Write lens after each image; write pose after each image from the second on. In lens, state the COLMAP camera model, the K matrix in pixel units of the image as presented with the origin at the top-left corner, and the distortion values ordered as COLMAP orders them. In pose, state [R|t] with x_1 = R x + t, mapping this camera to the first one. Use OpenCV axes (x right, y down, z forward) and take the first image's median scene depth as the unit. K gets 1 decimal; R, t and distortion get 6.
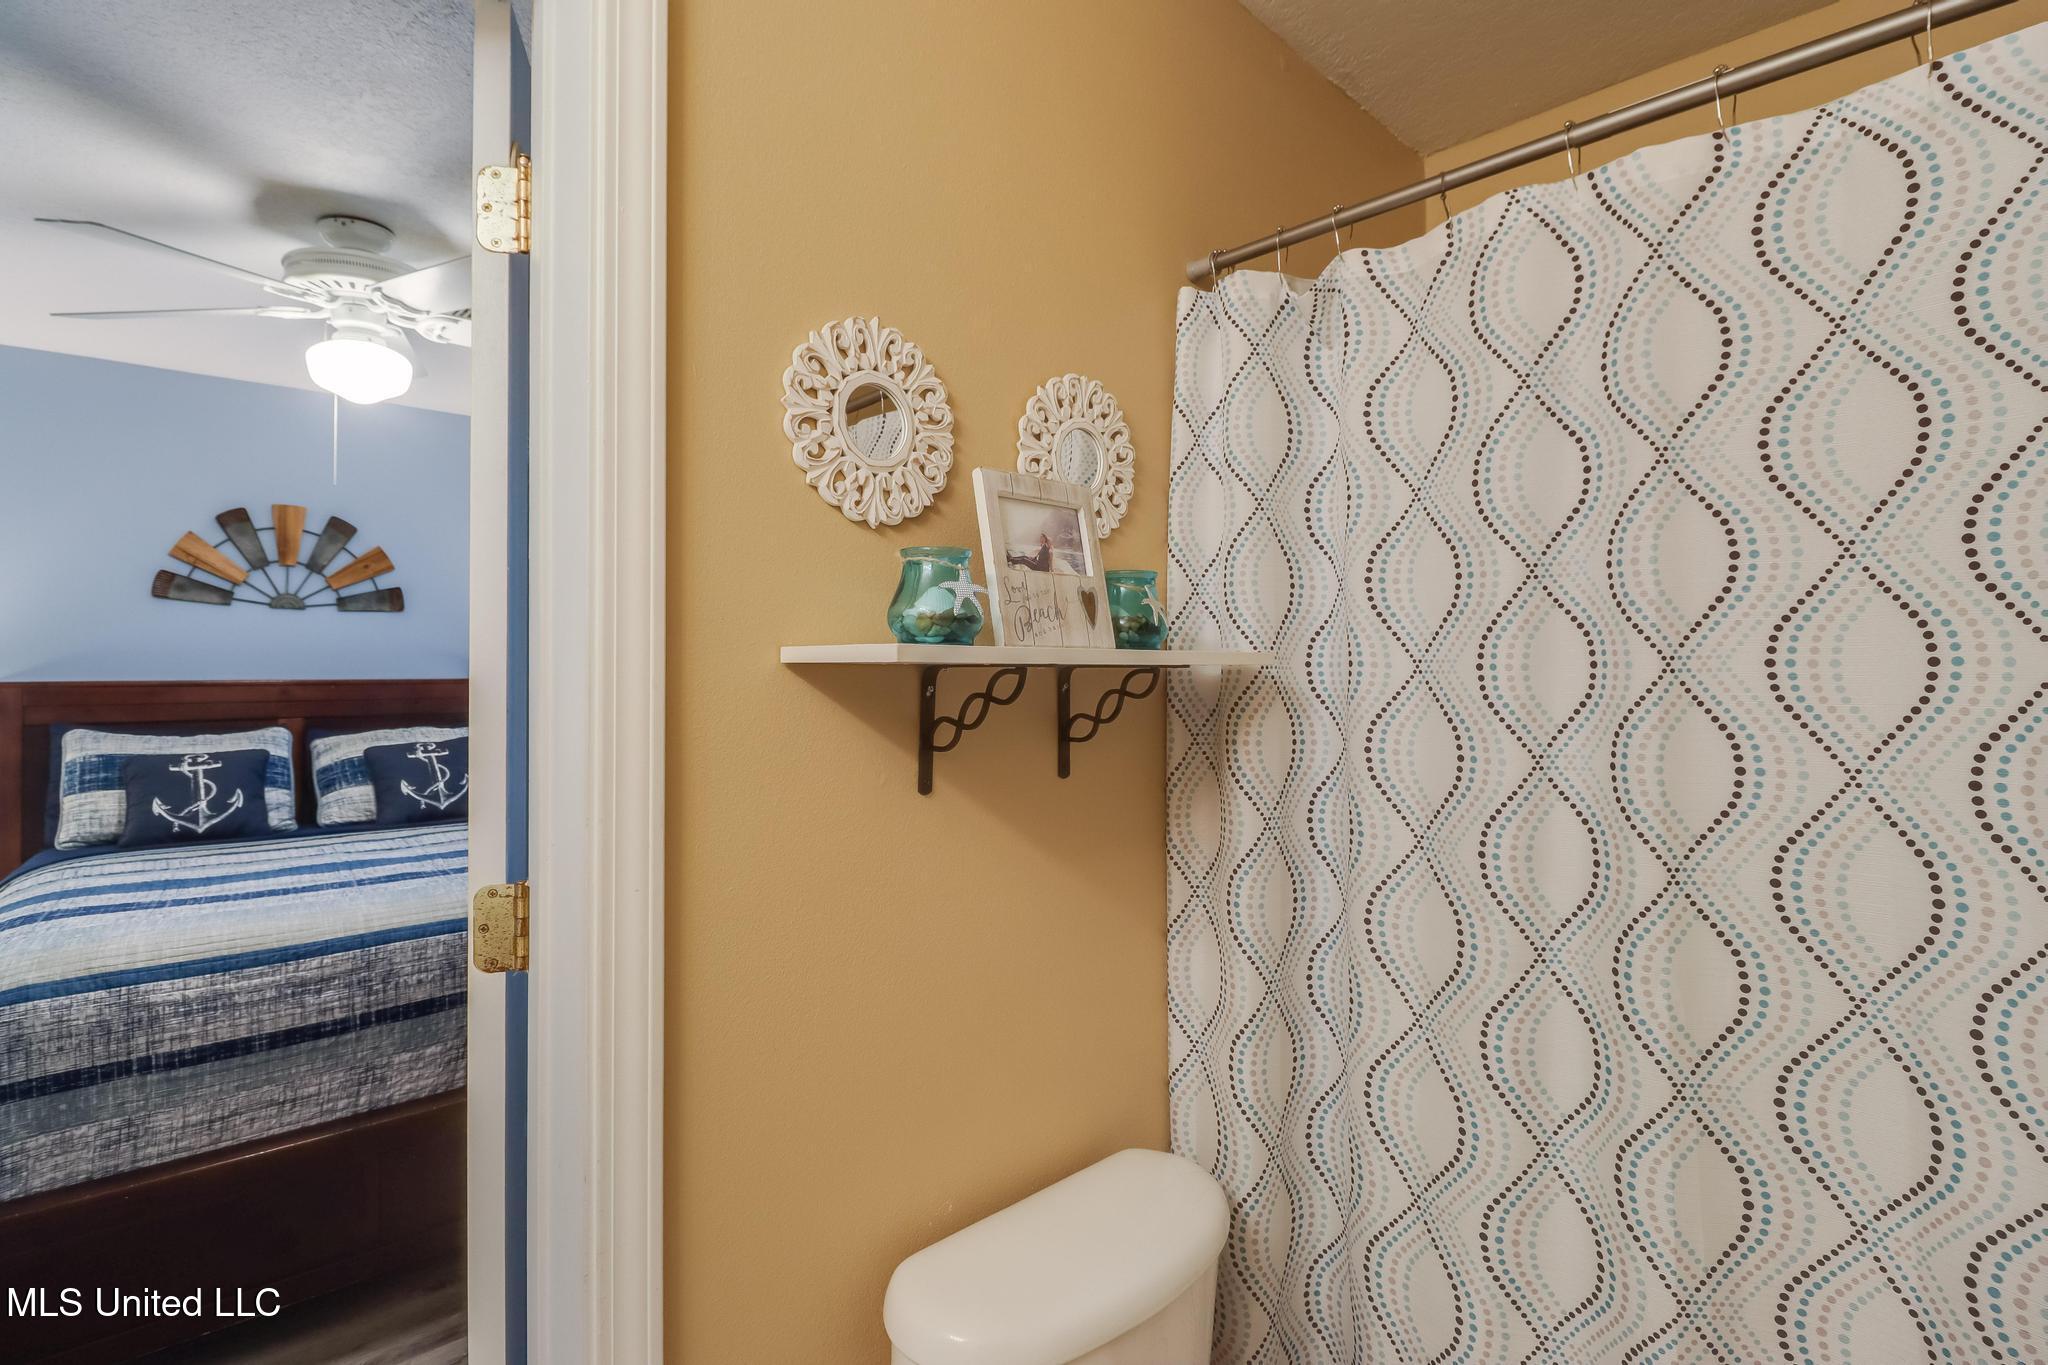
lens RADIAL K [[974.4, 0, 1027.8], [0, 974.4, 649.6], [0, 0, 1]] dist [0.014412, -0.012294]
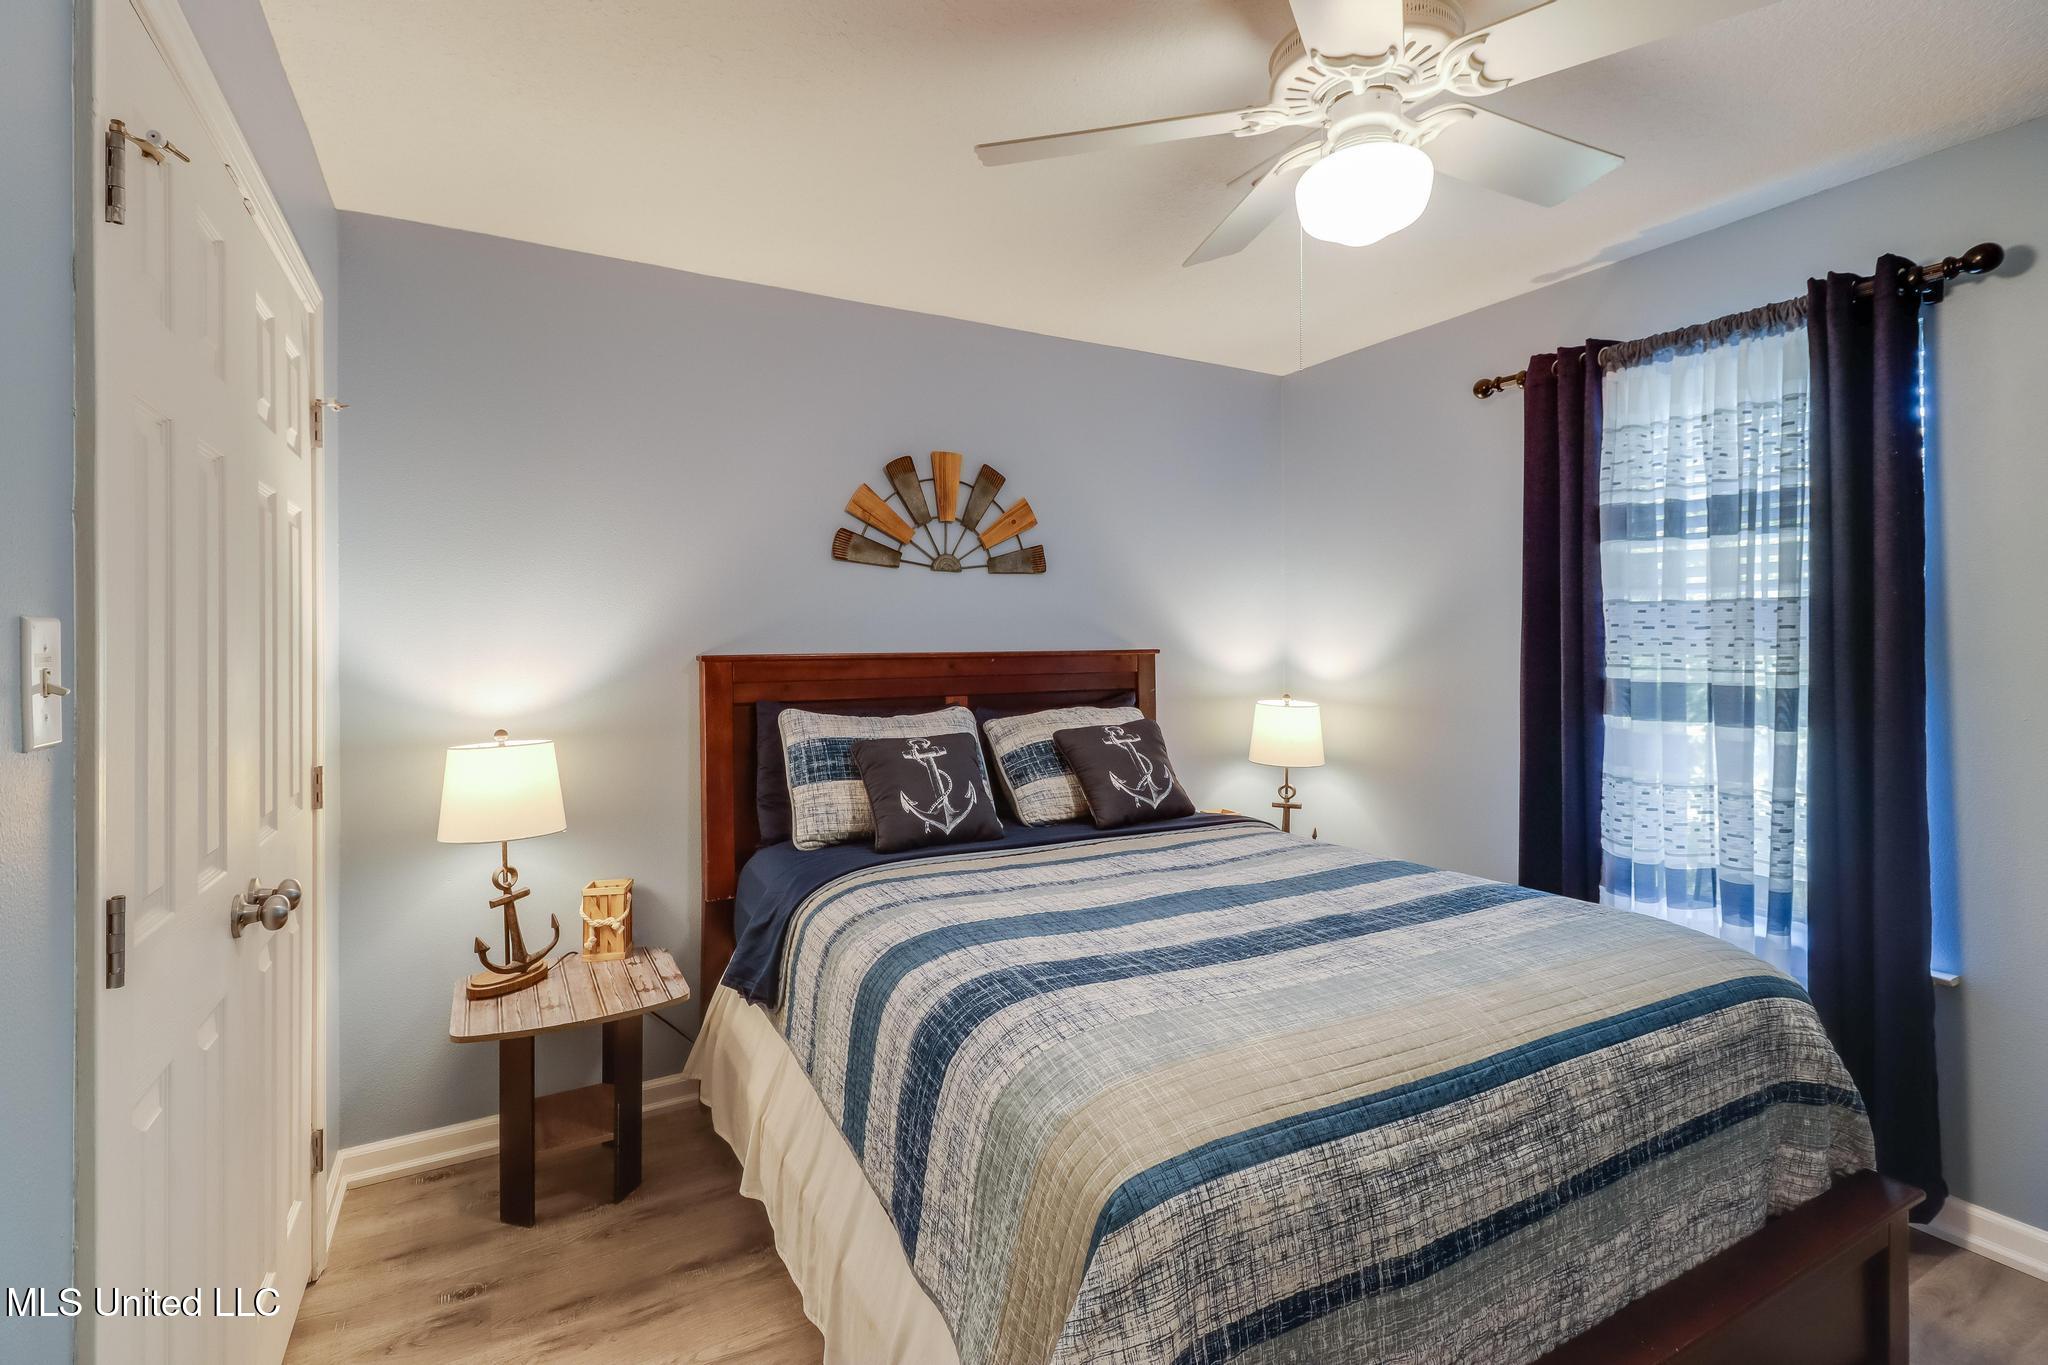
lens RADIAL K [[946.7, 0, 1027.0], [0, 946.7, 638.8], [0, 0, 1]] dist [0.014517, -0.000340]
pose [[0.972338, -0.009281, -0.233395, -0.560898], [0.012629, 0.999838, 0.012854, 0.010222], [0.233238, -0.015446, 0.972297, 0.220303]]
